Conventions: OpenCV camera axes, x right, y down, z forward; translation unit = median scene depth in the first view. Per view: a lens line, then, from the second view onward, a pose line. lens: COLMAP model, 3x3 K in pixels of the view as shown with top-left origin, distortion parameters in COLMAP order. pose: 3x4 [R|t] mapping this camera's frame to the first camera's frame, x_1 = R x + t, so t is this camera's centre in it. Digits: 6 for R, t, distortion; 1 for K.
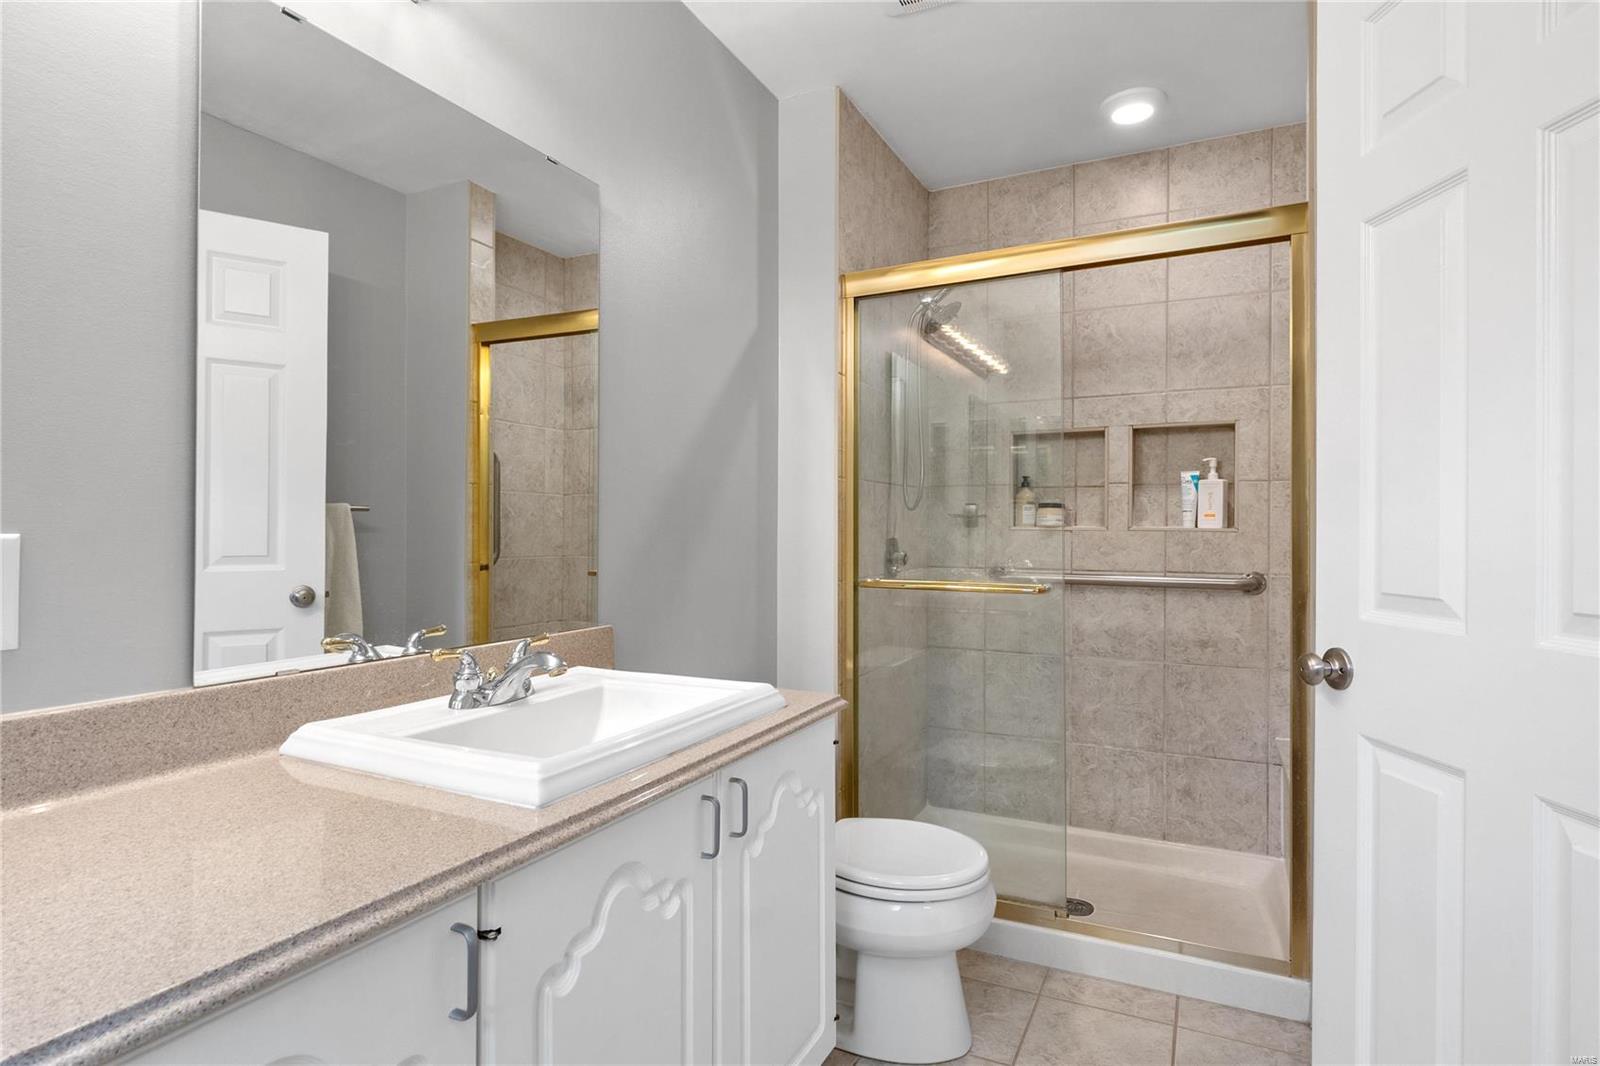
lens RADIAL K [[824.9, 0, 802.6], [0, 824.9, 528.3], [0, 0, 1]] dist [-0.000663, -0.004401]
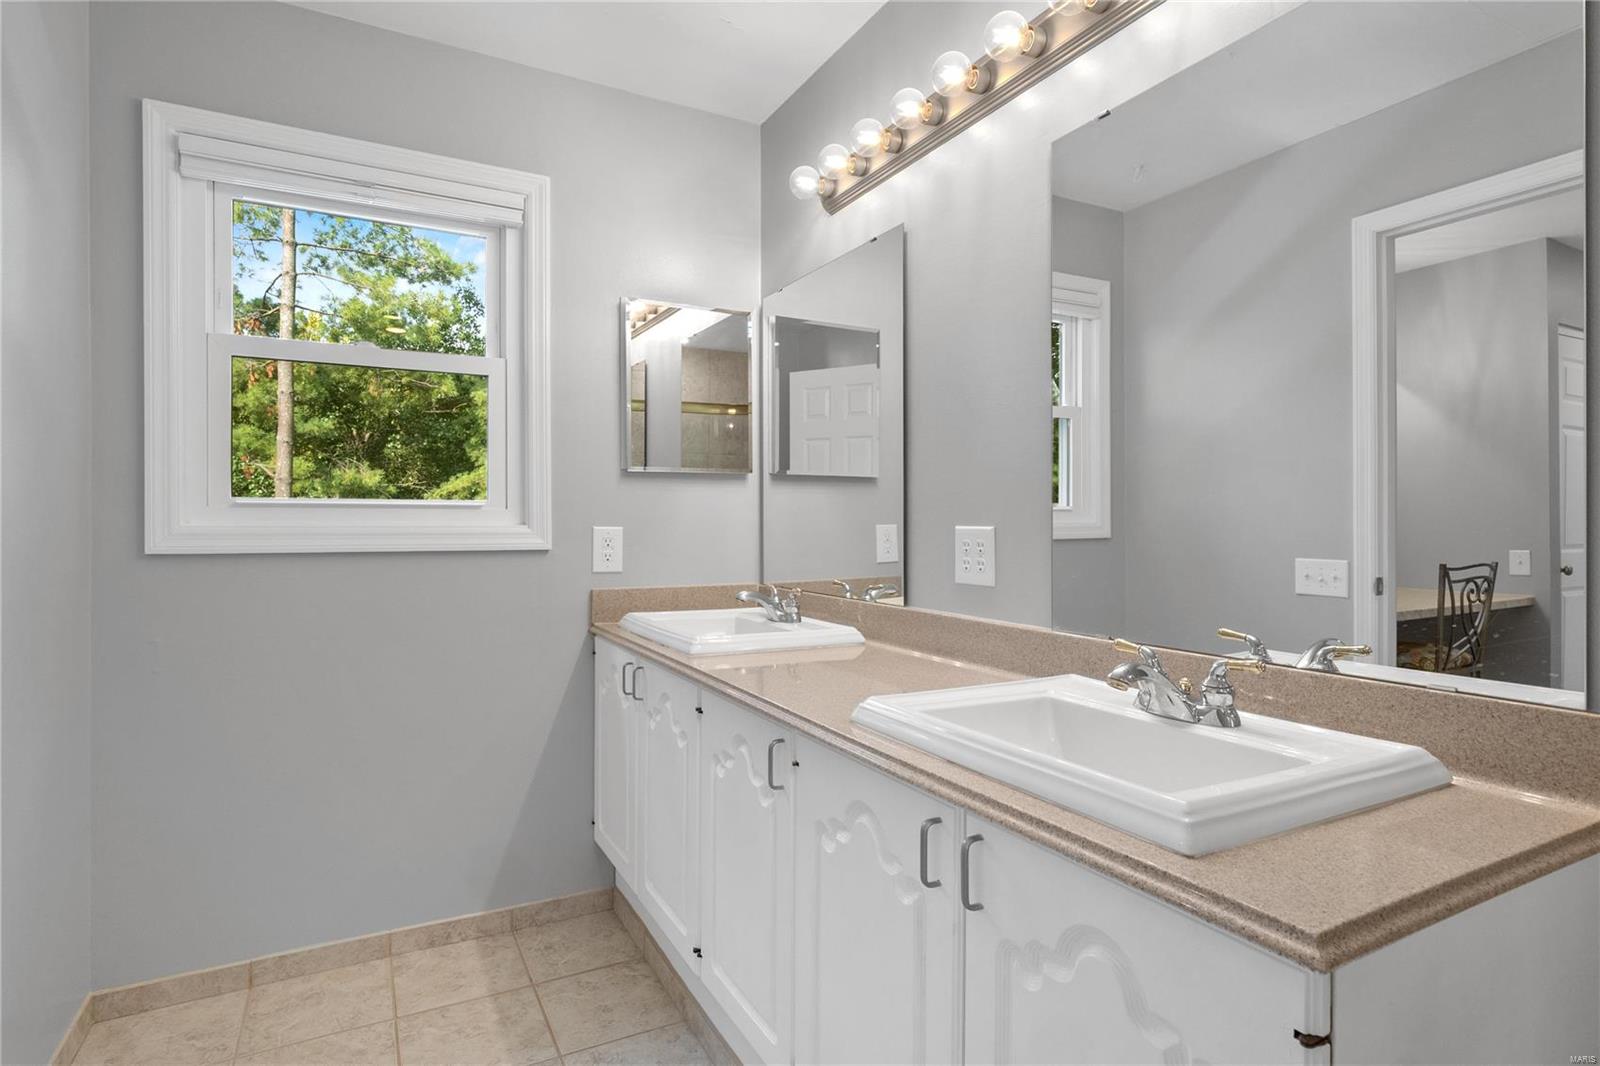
lens RADIAL K [[824.9, 0, 799.6], [0, 824.9, 527.5], [0, 0, 1]] dist [-0.000663, -0.004401]
pose [[-0.579604, 0.002641, -0.814894, 0.712733], [0.003319, 0.999994, 0.000881, 0.002289], [0.814891, -0.002194, -0.579610, 1.406386]]
